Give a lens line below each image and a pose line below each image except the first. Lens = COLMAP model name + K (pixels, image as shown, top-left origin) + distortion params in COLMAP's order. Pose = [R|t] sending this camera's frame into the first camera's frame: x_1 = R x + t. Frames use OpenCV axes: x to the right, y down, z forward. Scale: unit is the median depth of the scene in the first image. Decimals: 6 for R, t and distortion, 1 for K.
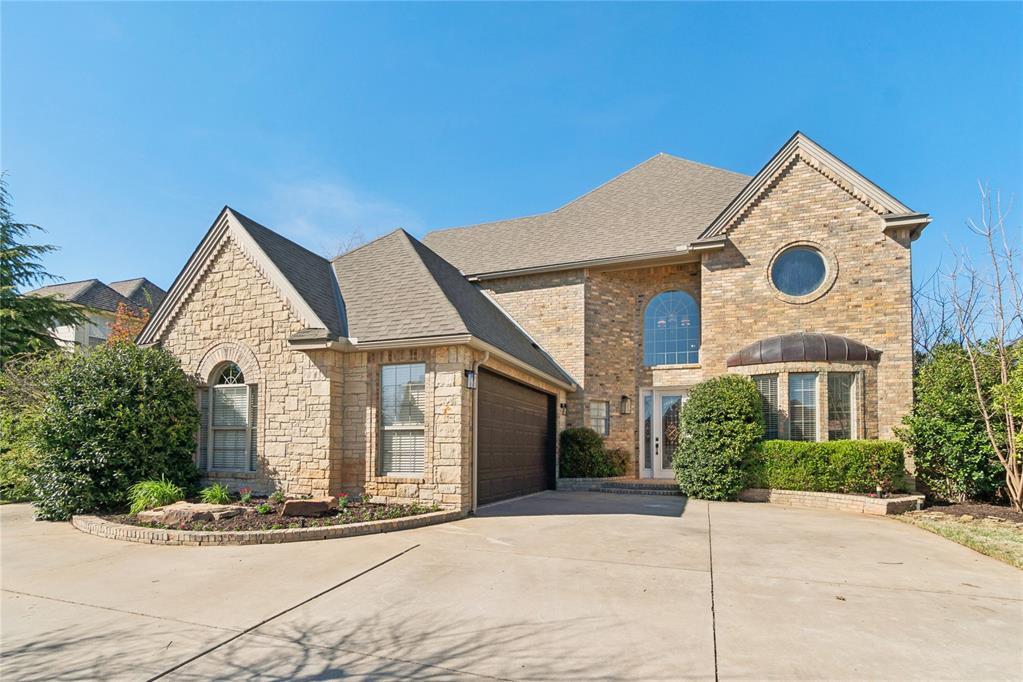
lens RADIAL K [[533.1, 0, 532.6], [0, 533.1, 377.3], [0, 0, 1]] dist [-0.006864, 0.001286]
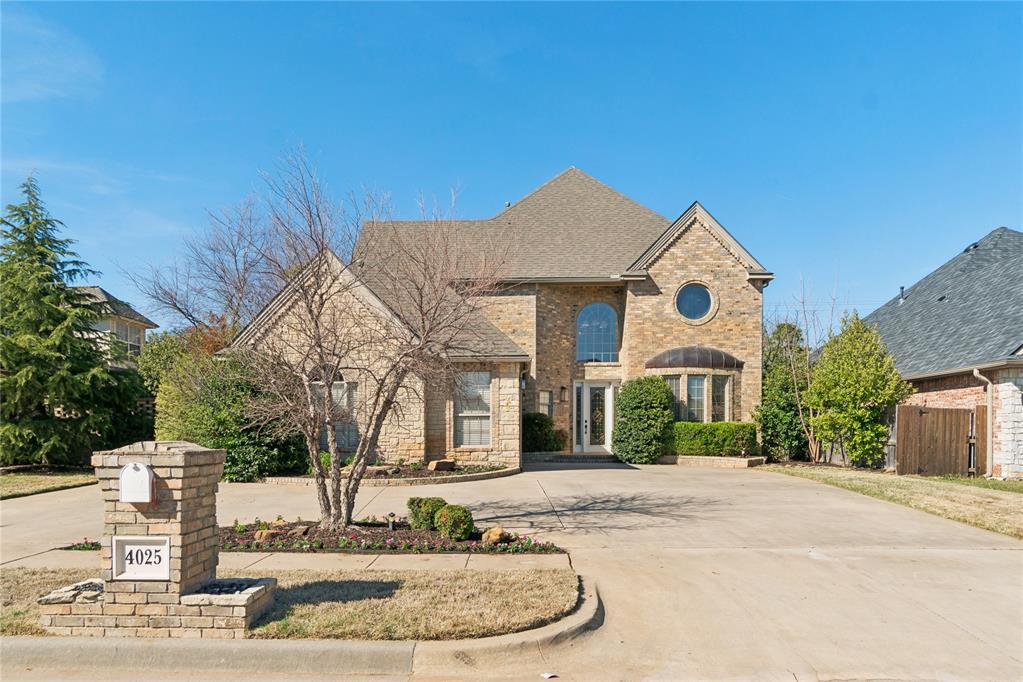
lens RADIAL K [[626.3, 0, 555.6], [0, 626.3, 339.1], [0, 0, 1]] dist [0.000545, 0.002397]
pose [[0.950029, 0.037405, 0.309914, -0.395813], [-0.033051, 0.999267, -0.019291, -0.062269], [-0.310408, 0.008084, 0.950569, -0.509024]]
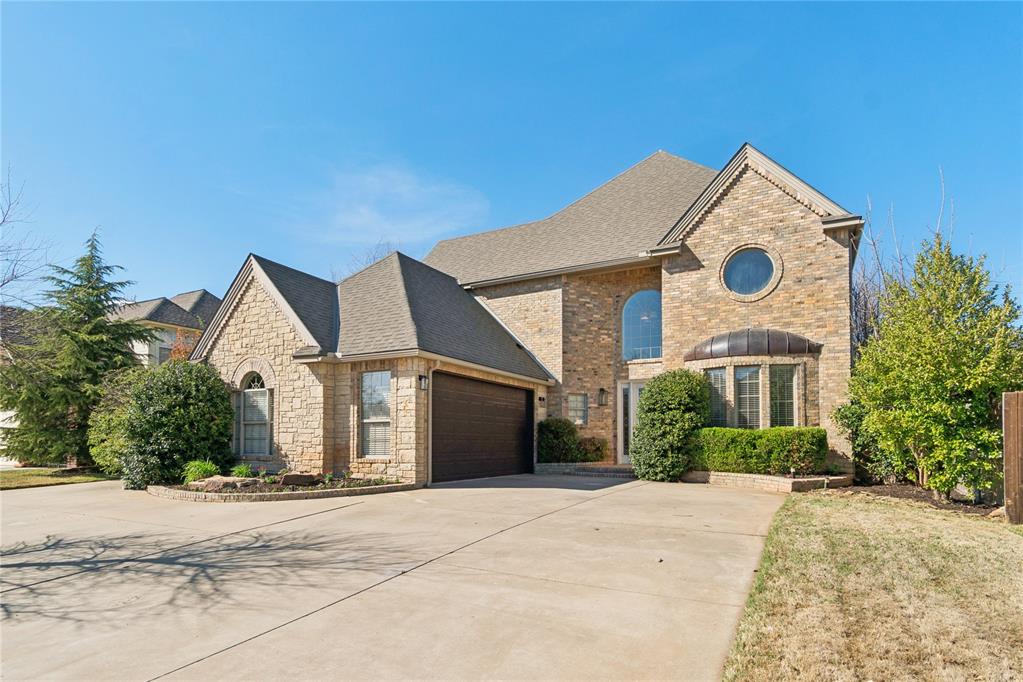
lens RADIAL K [[556.1, 0, 509.2], [0, 556.1, 356.3], [0, 0, 1]] dist [0.000633, -0.000848]
pose [[0.990099, -0.027652, -0.137618, 0.185574], [0.025340, 0.999507, -0.018531, -0.019971], [0.138062, 0.014860, 0.990312, -0.209383]]
